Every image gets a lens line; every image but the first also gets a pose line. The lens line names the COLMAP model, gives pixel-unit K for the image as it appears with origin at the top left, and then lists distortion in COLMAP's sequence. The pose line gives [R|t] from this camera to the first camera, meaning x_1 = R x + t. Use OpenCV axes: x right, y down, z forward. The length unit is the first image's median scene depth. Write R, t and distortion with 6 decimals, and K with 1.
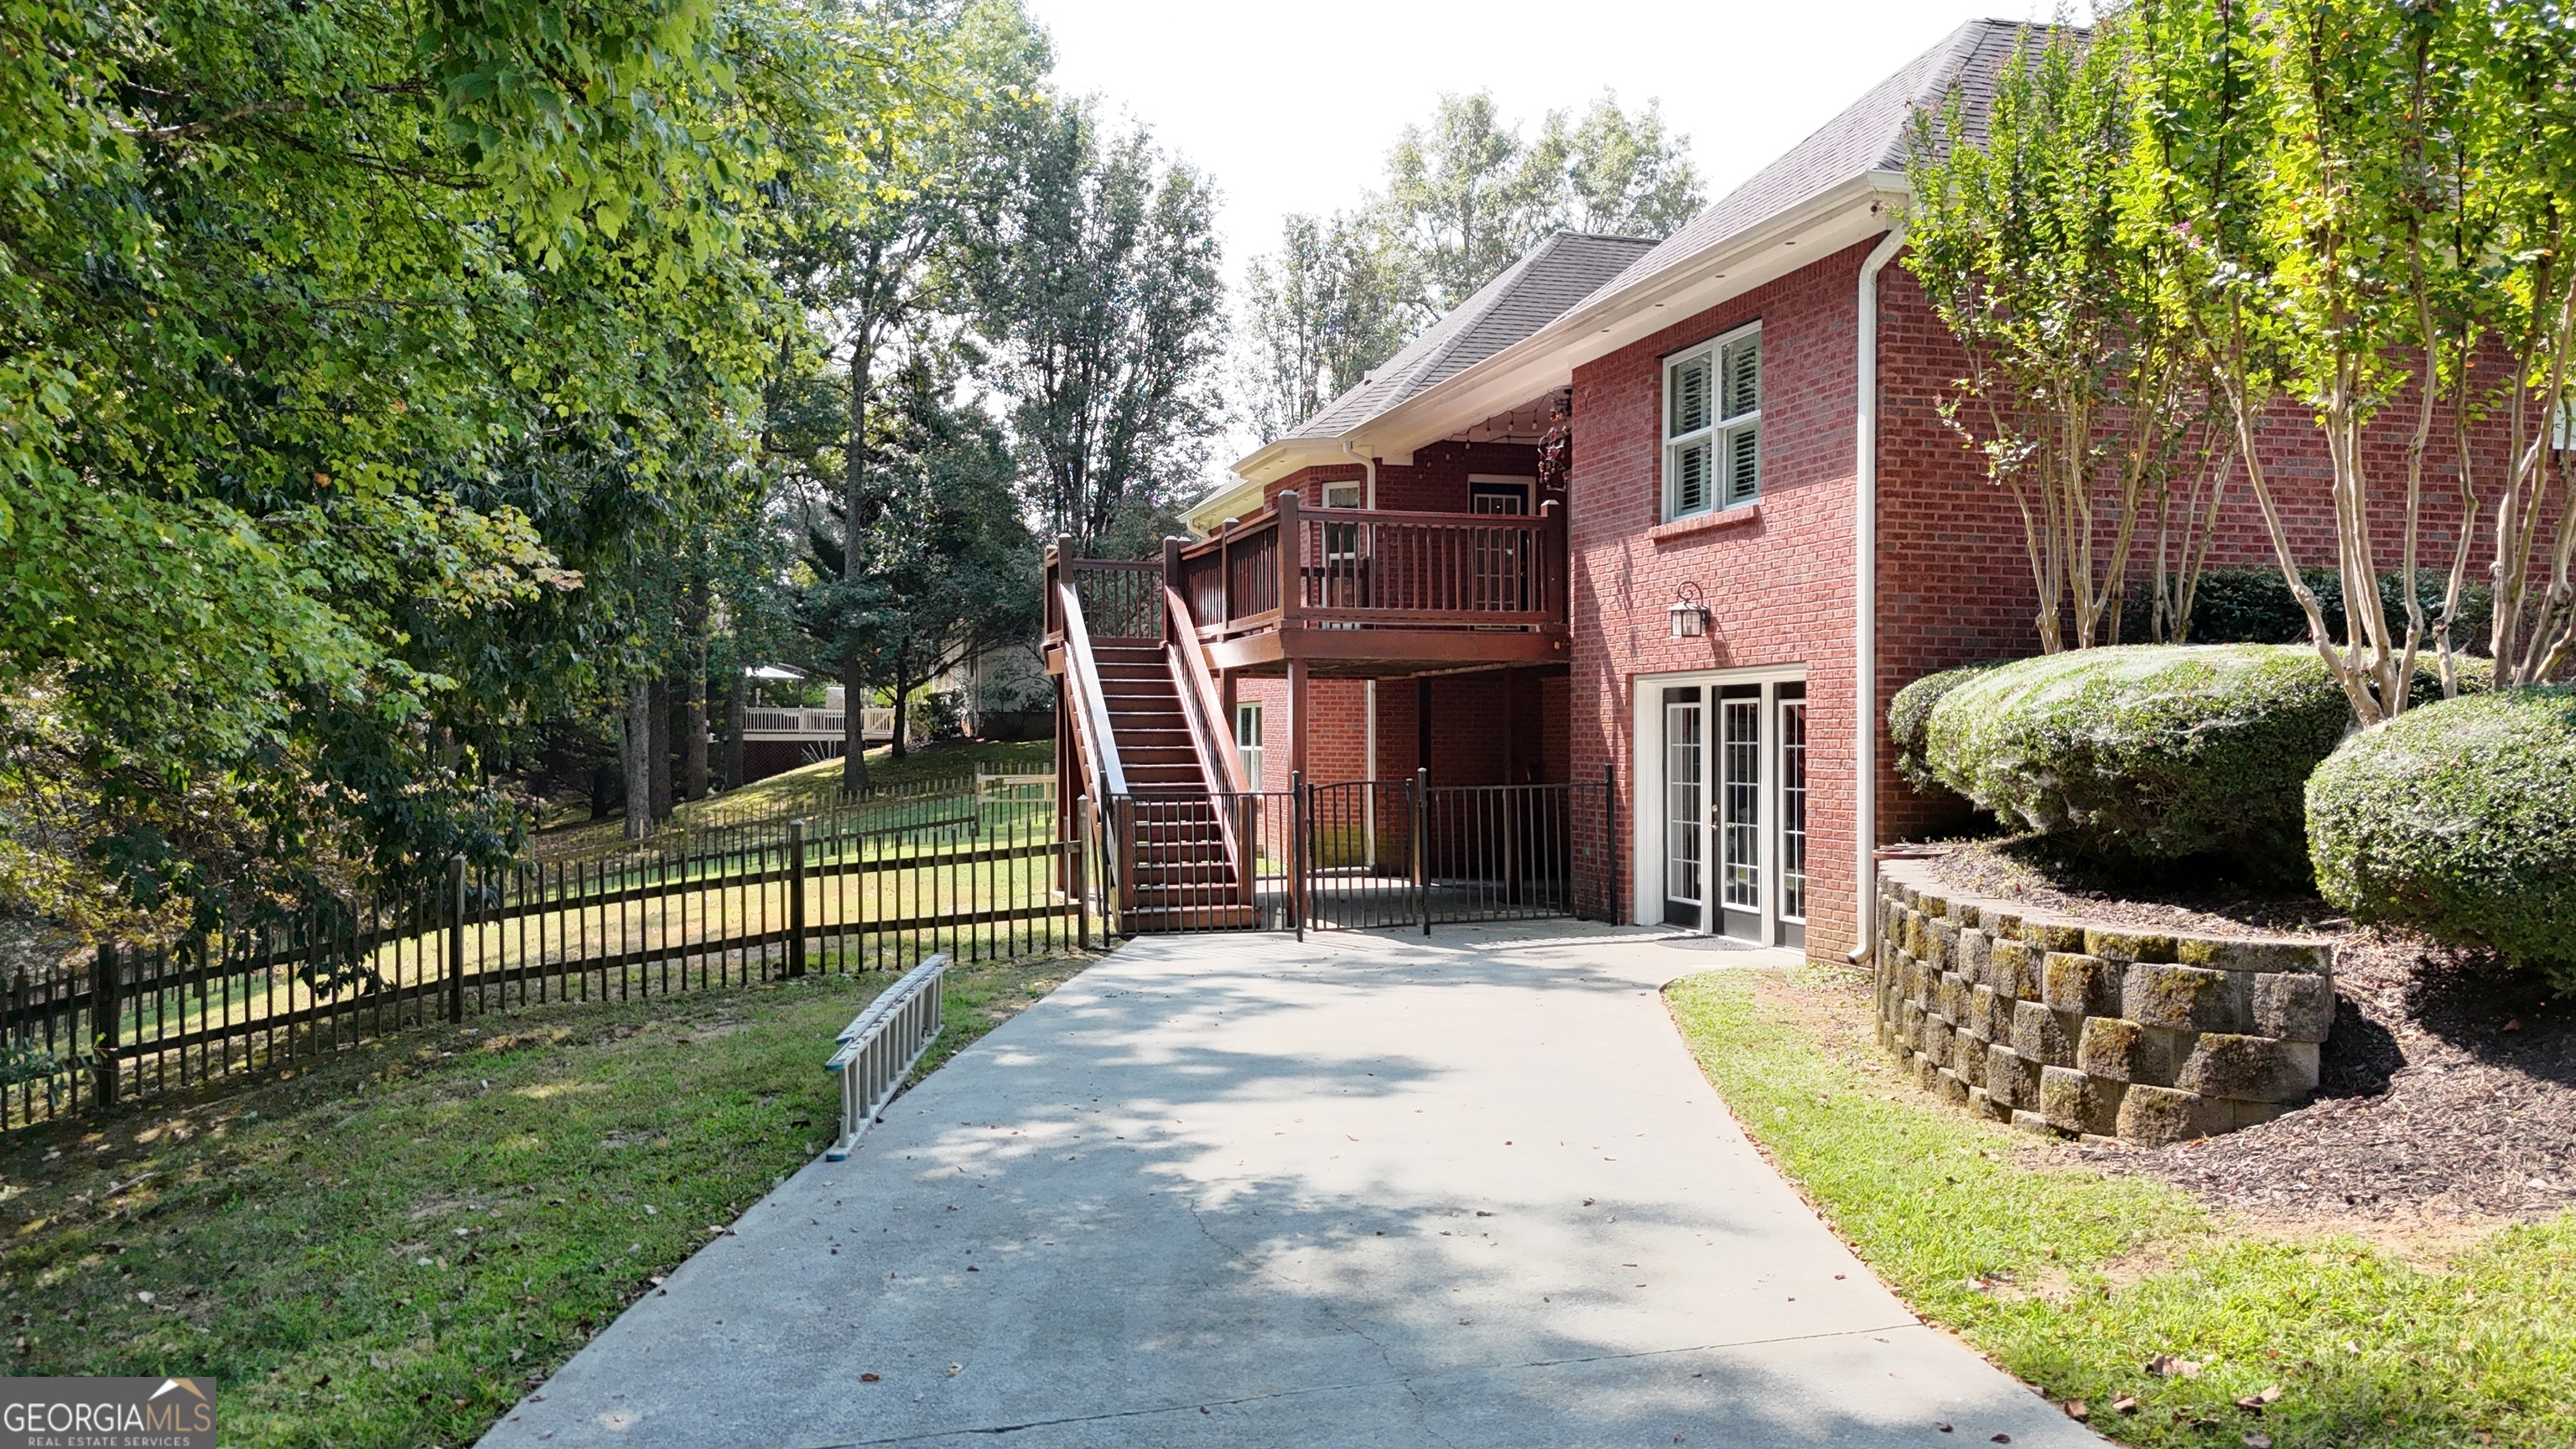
lens RADIAL K [[1902.1, 0, 1275.6], [0, 1902.1, 731.7], [0, 0, 1]] dist [0.071413, -0.068562]
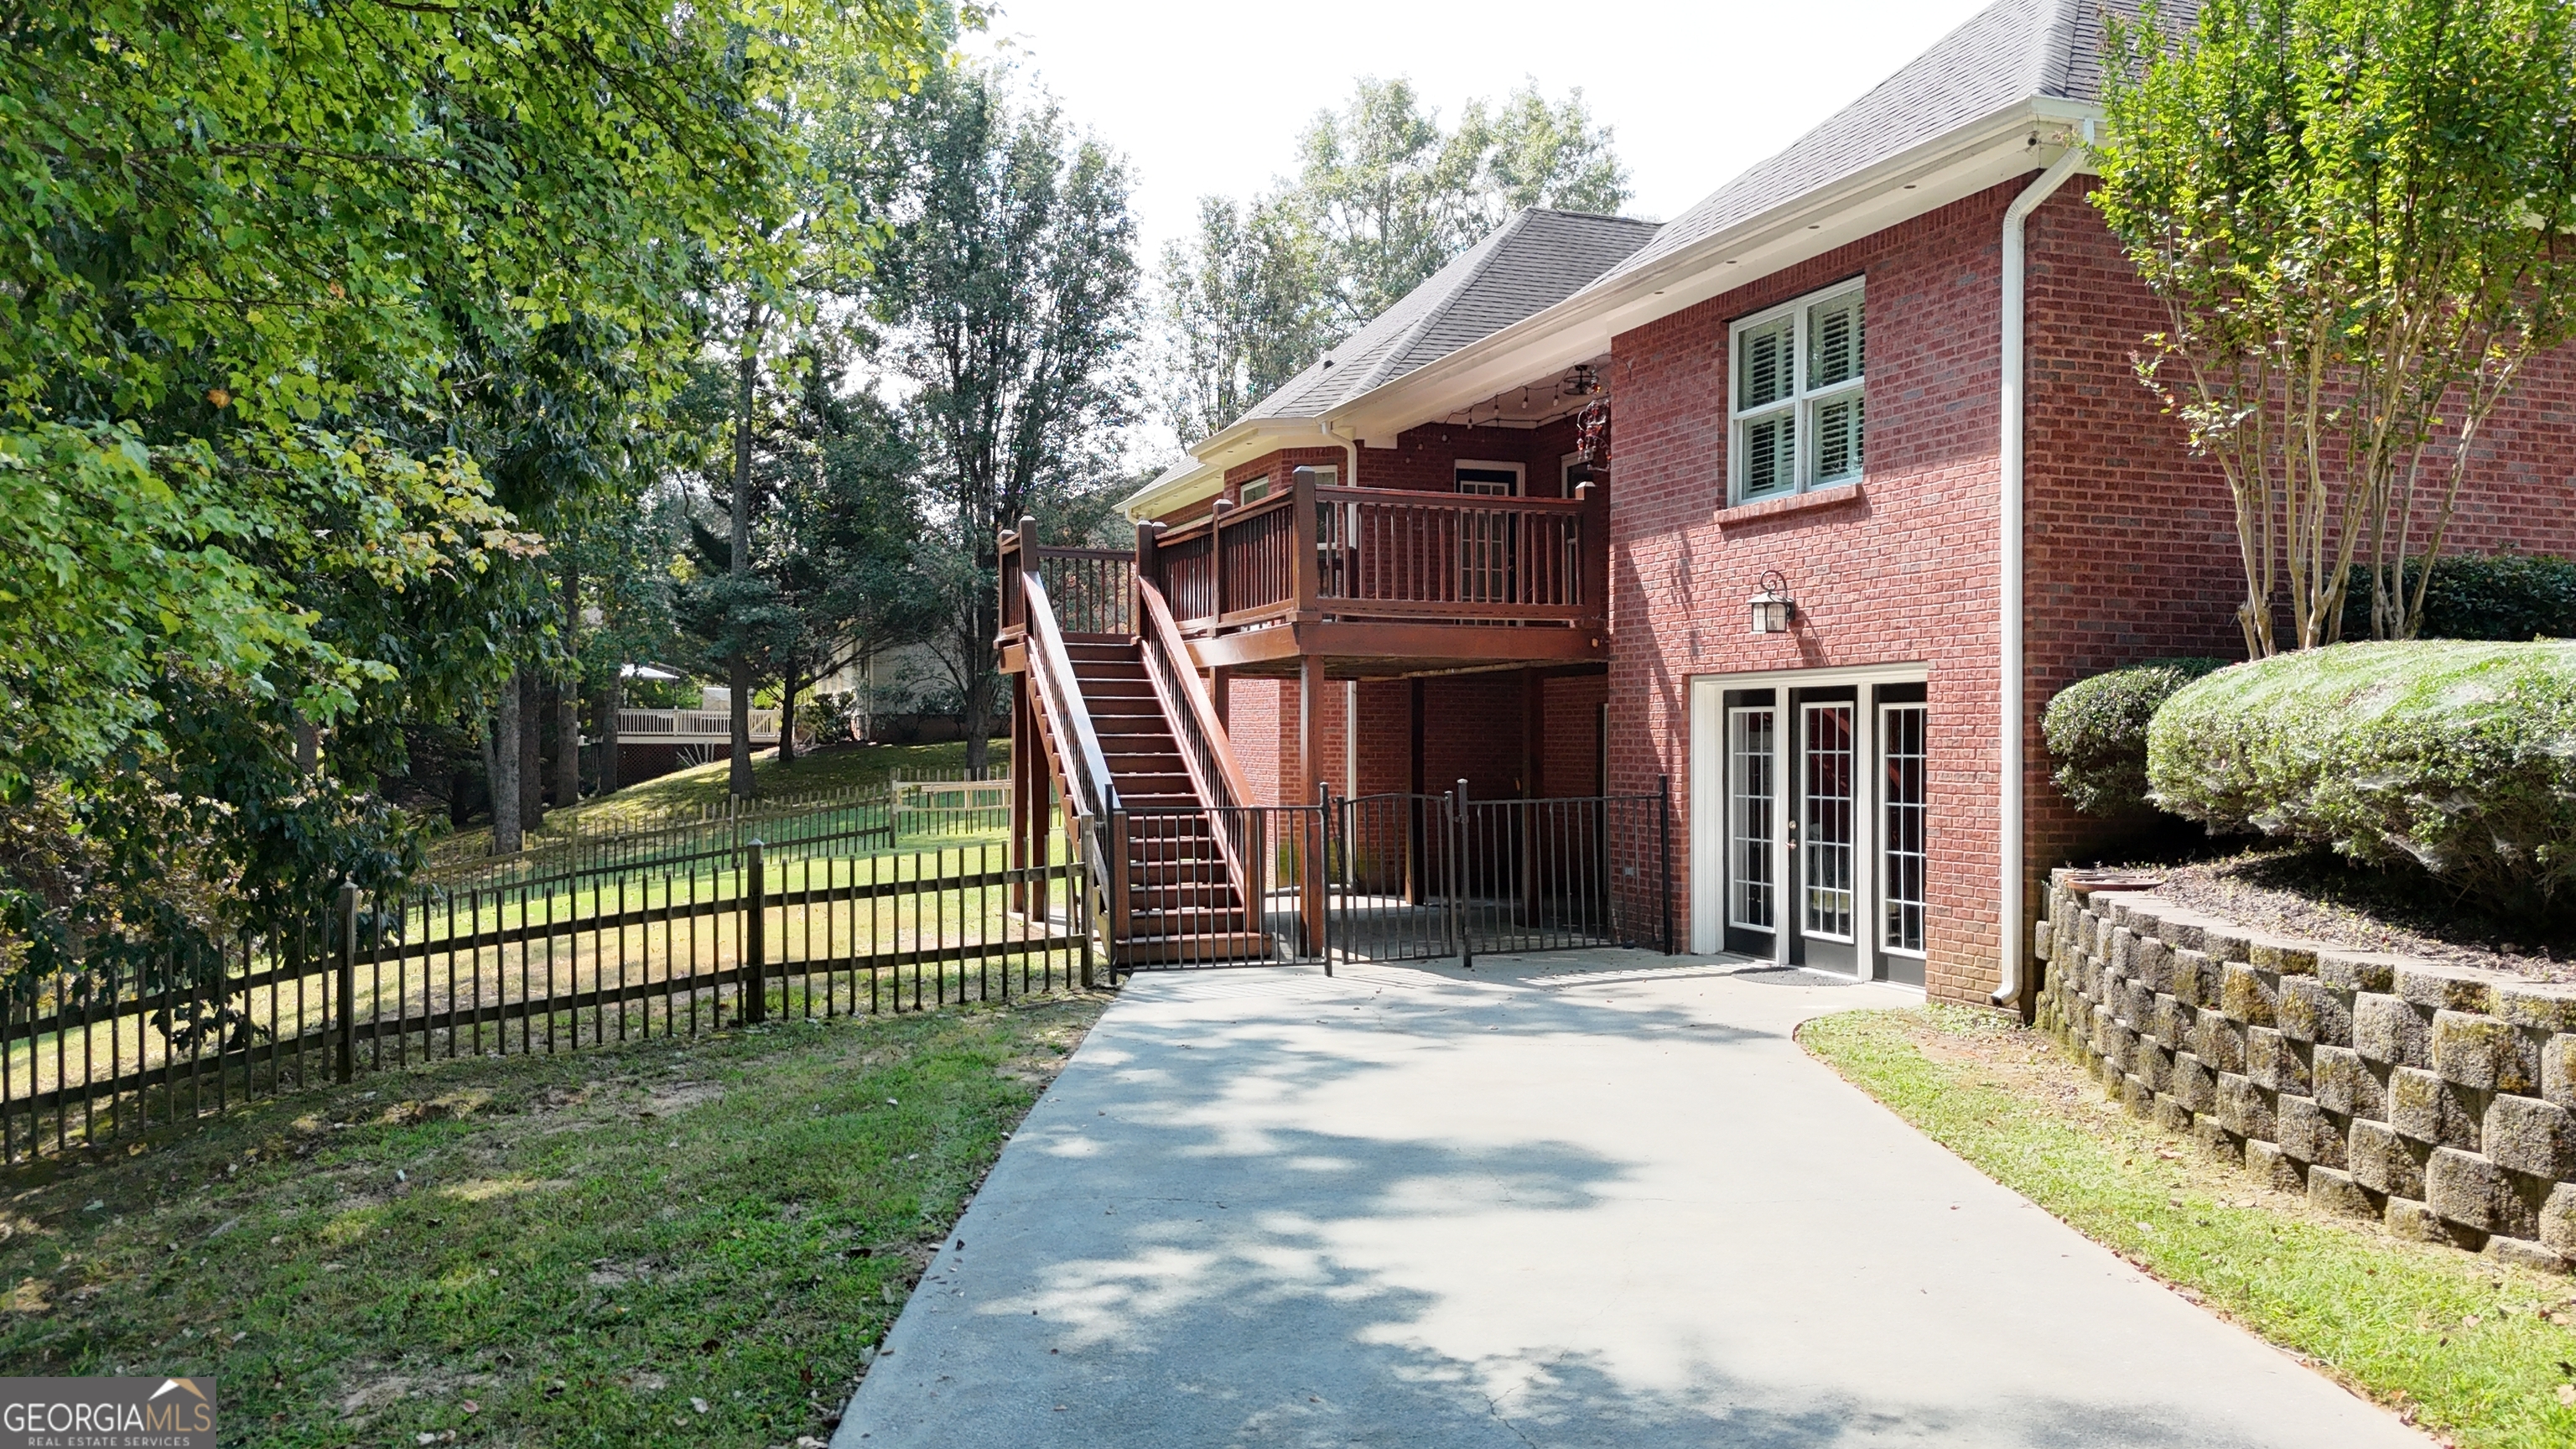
lens RADIAL K [[1902.1, 0, 1275.6], [0, 1902.1, 731.7], [0, 0, 1]] dist [0.071413, -0.068562]
pose [[0.997553, 0.002800, 0.069858, -0.067606], [-0.002677, 0.999995, -0.001860, -0.001057], [-0.069863, 0.001669, 0.997555, 0.111338]]
